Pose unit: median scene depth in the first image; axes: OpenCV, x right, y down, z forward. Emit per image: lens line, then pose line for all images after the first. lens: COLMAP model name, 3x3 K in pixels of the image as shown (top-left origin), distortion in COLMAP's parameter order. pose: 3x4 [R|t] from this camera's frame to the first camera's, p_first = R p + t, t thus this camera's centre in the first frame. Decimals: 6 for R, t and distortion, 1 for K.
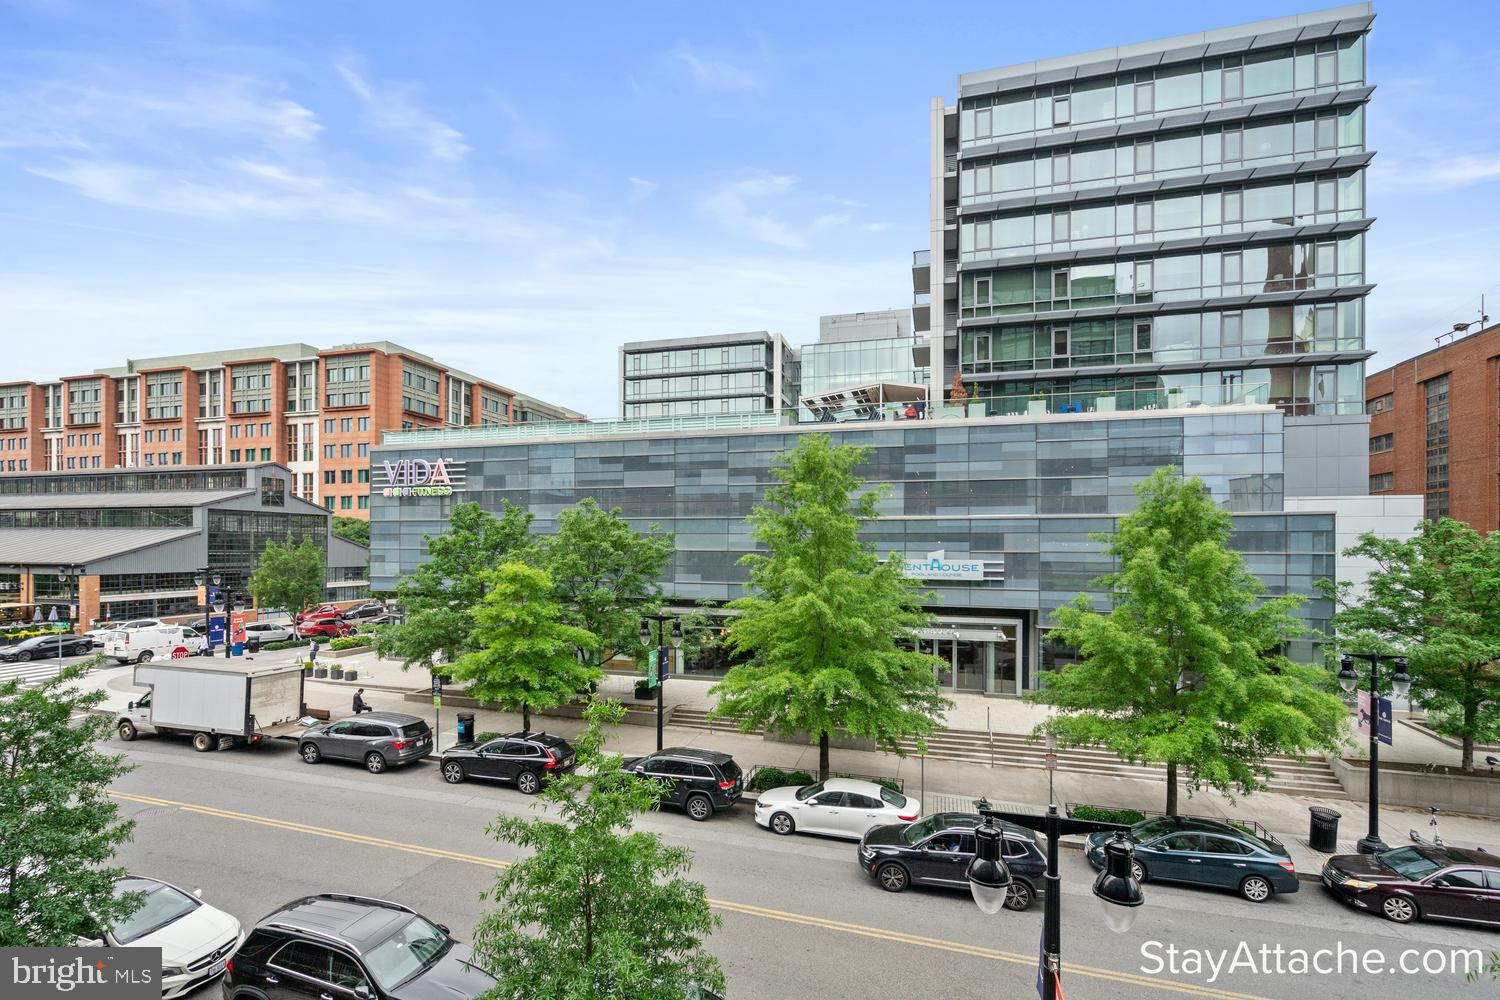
lens RADIAL K [[685.9, 0, 733.3], [0, 685.9, 551.9], [0, 0, 1]] dist [-0.001310, 0.000756]
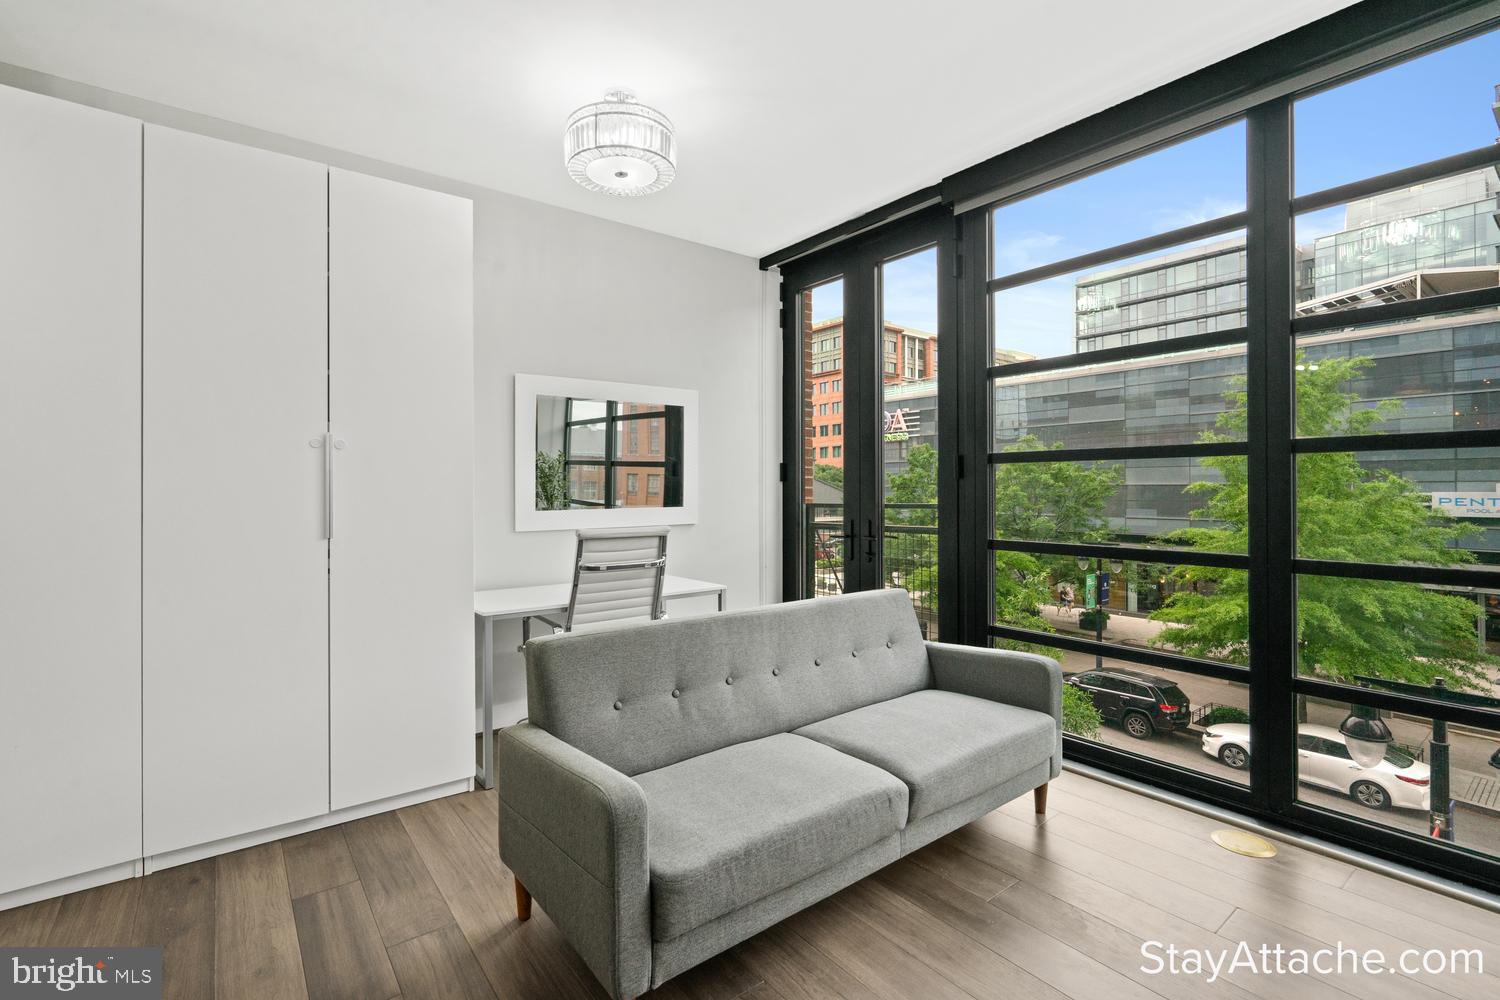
lens RADIAL K [[685.9, 0, 739.9], [0, 685.9, 488.6], [0, 0, 1]] dist [-0.001310, 0.000756]
pose [[0.808956, -0.006764, -0.587830, 0.049312], [-0.002338, 0.999889, -0.014723, 0.020829], [0.587864, 0.013285, 0.808851, -0.127149]]
